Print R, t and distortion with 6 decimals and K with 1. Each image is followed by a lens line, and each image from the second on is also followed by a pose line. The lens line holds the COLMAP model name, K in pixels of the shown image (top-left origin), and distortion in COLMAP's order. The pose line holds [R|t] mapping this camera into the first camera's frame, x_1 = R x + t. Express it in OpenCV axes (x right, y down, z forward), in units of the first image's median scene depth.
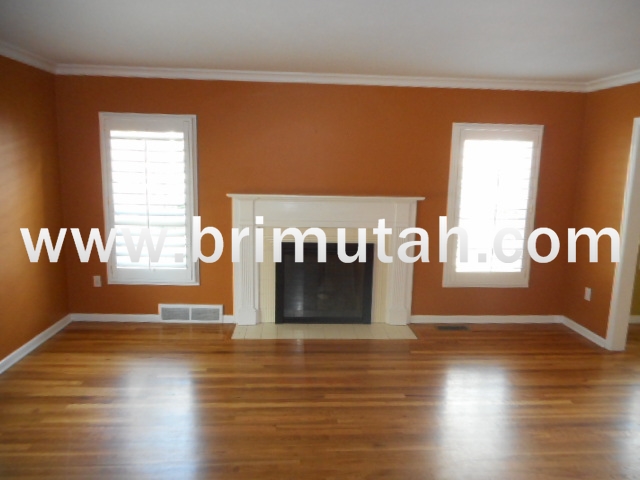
lens RADIAL K [[483.2, 0, 317.0], [0, 483.2, 239.7], [0, 0, 1]] dist [0.001024, -0.000795]
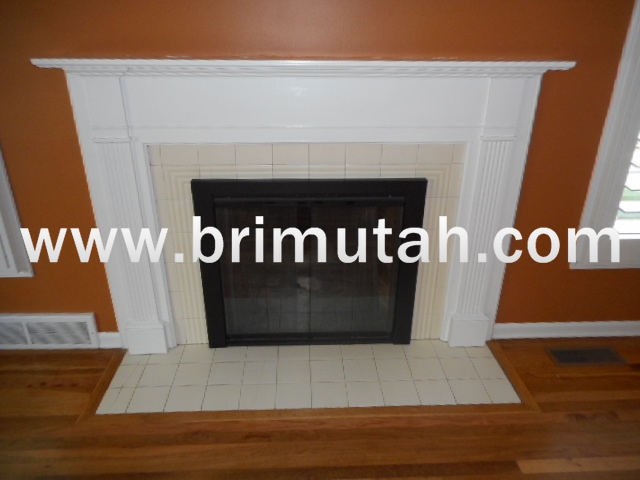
lens RADIAL K [[483.2, 0, 317.0], [0, 483.2, 239.7], [0, 0, 1]] dist [0.001024, -0.000795]
pose [[0.999642, -0.006121, -0.026031, 0.033303], [0.011960, 0.972995, 0.230514, -0.039155], [0.023917, -0.230743, 0.972721, 0.567966]]
